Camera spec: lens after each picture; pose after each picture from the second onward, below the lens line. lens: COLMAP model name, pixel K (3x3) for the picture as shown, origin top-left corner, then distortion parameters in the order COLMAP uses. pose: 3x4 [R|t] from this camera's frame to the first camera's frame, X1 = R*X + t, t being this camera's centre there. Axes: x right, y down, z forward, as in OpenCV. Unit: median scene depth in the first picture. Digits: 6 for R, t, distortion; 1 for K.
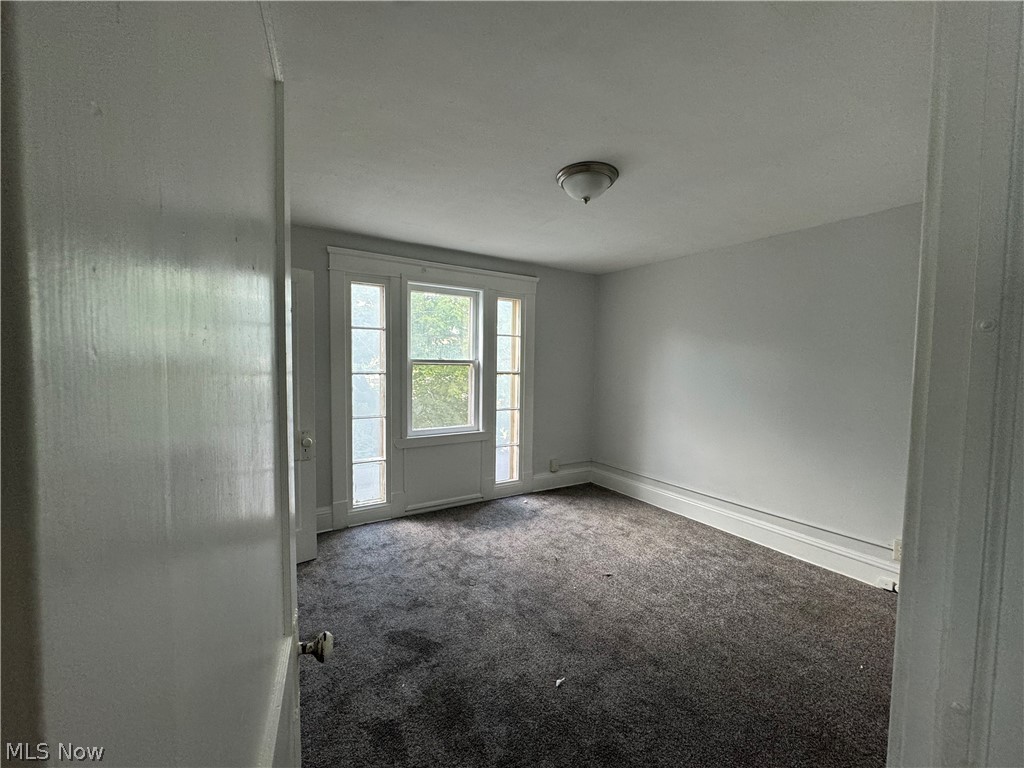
lens RADIAL K [[409.7, 0, 509.1], [0, 409.7, 384.0], [0, 0, 1]] dist [-0.002079, 0.000256]
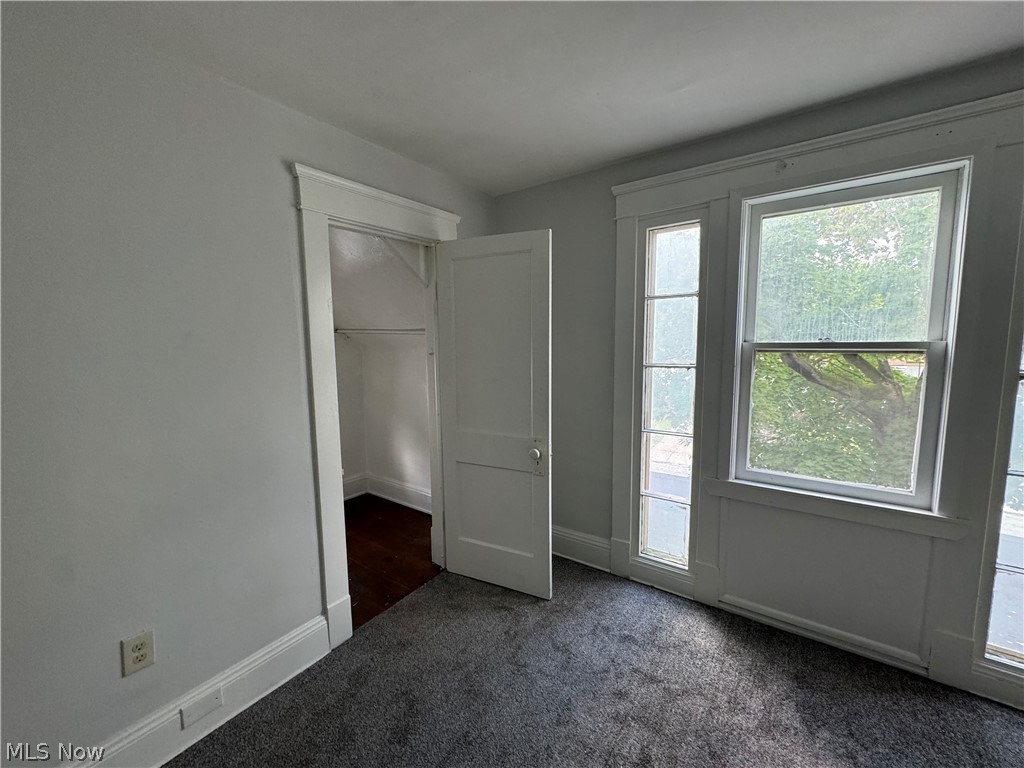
lens RADIAL K [[409.7, 0, 509.8], [0, 409.7, 383.3], [0, 0, 1]] dist [-0.002079, 0.000256]
pose [[0.377504, 0.077917, -0.922724, 0.161780], [-0.032481, 0.996955, 0.070897, -0.036459], [0.925438, 0.003207, 0.378886, 0.519196]]
